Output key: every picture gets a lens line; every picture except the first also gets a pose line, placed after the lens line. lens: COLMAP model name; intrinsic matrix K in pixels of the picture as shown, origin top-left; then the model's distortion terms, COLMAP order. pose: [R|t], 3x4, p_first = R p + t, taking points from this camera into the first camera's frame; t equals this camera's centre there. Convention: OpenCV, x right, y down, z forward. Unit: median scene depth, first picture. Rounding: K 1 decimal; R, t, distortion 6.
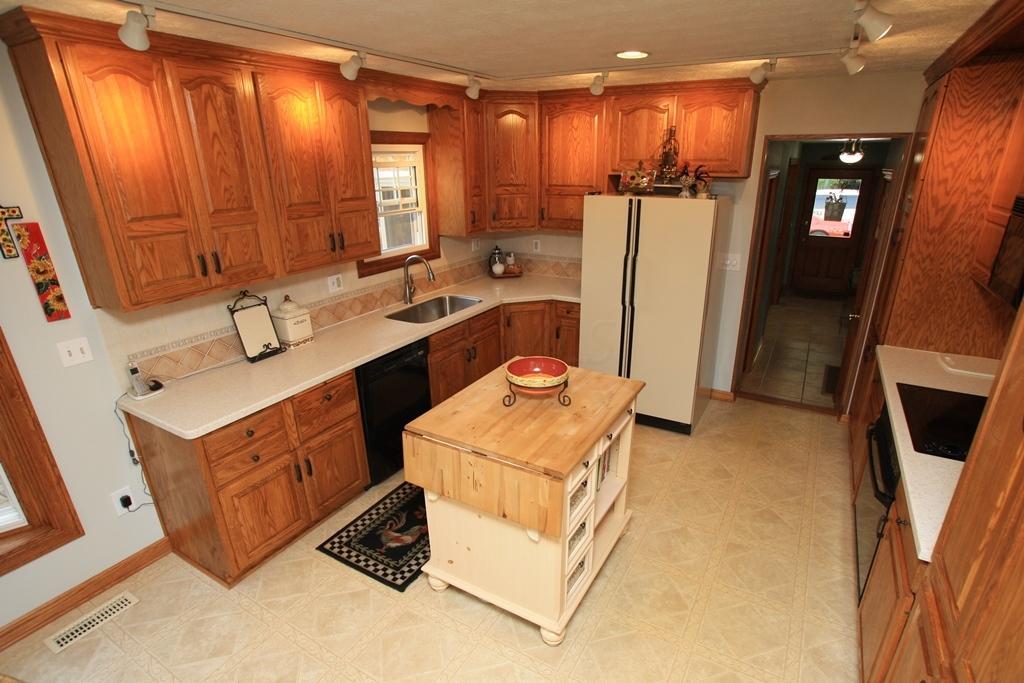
lens RADIAL K [[516.4, 0, 521.8], [0, 516.4, 362.7], [0, 0, 1]] dist [-0.078891, 0.037201]
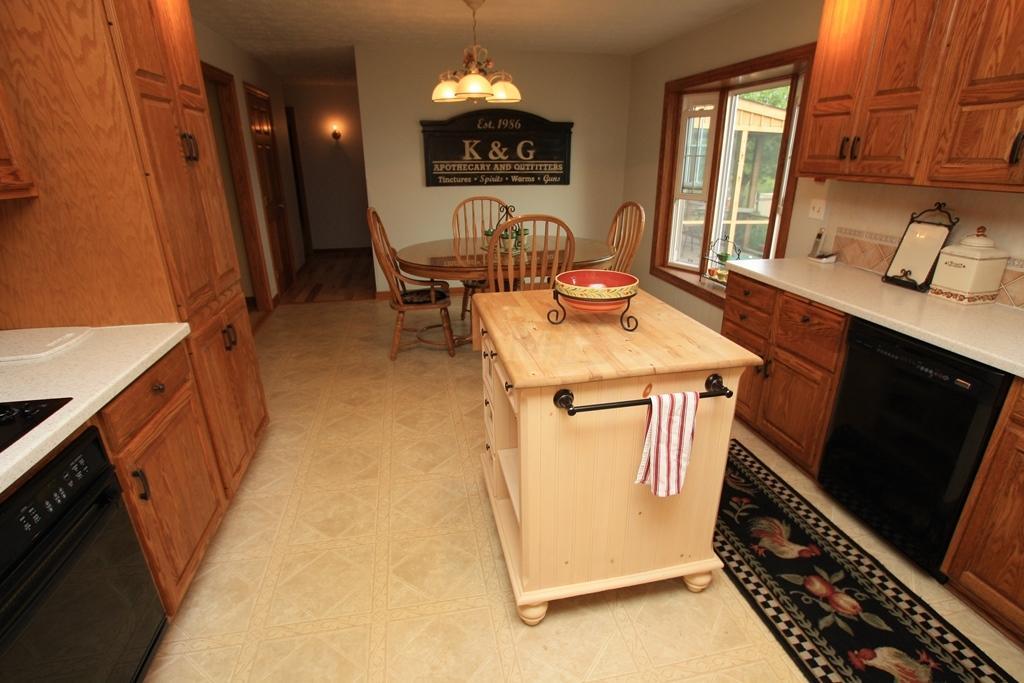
lens RADIAL K [[514.9, 0, 525.2], [0, 514.9, 360.7], [0, 0, 1]] dist [-0.065063, 0.026471]
pose [[-0.739792, 0.259517, -0.620773, 0.443424], [-0.242097, 0.758157, 0.605465, -0.240756], [0.627772, 0.598205, -0.498050, 1.002452]]
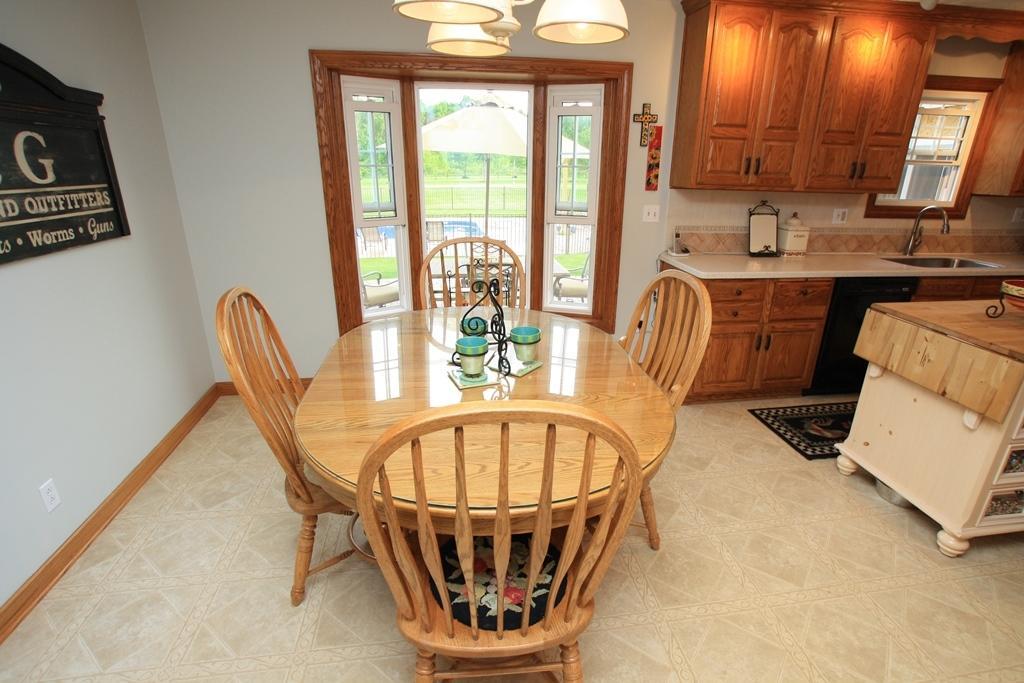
lens RADIAL K [[514.9, 0, 525.2], [0, 514.9, 360.7], [0, 0, 1]] dist [-0.065063, 0.026471]
pose [[0.629033, 0.299885, -0.717207, 0.086964], [-0.305048, 0.943818, 0.127093, 0.227976], [0.715026, 0.138837, 0.685173, -0.208858]]
